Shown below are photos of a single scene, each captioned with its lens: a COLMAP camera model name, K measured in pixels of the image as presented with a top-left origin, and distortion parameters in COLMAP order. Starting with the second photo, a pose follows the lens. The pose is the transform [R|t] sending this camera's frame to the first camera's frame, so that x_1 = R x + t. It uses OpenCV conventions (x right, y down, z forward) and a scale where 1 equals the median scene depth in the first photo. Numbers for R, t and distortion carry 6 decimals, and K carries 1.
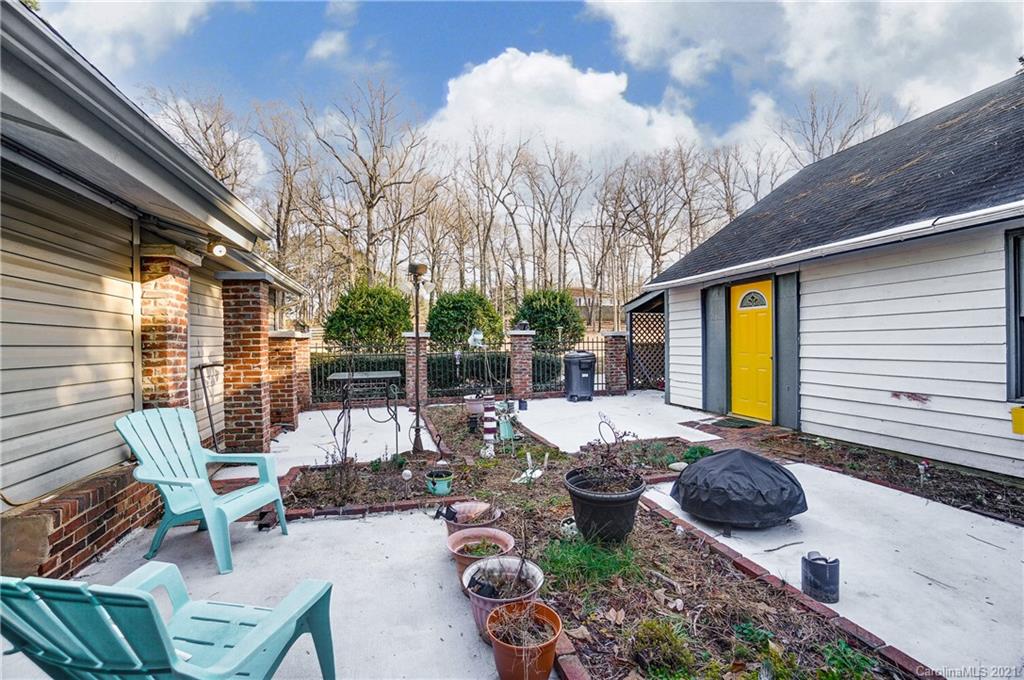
lens RADIAL K [[450.1, 0, 512.0], [0, 450.1, 341.6], [0, 0, 1]] dist [-0.025006, 0.001417]
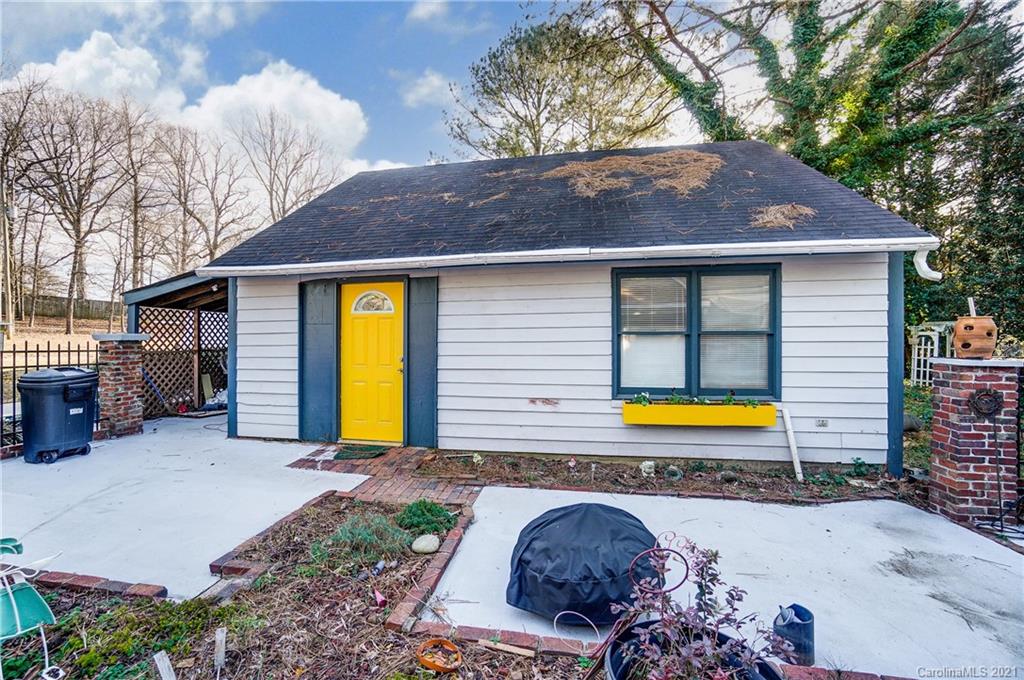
lens RADIAL K [[450.1, 0, 512.1], [0, 450.1, 343.5], [0, 0, 1]] dist [-0.025006, 0.001417]
pose [[0.454891, 0.010078, 0.890490, -0.087328], [-0.004482, 0.999949, -0.009027, -0.007258], [-0.890536, 0.000115, 0.454913, 0.301281]]
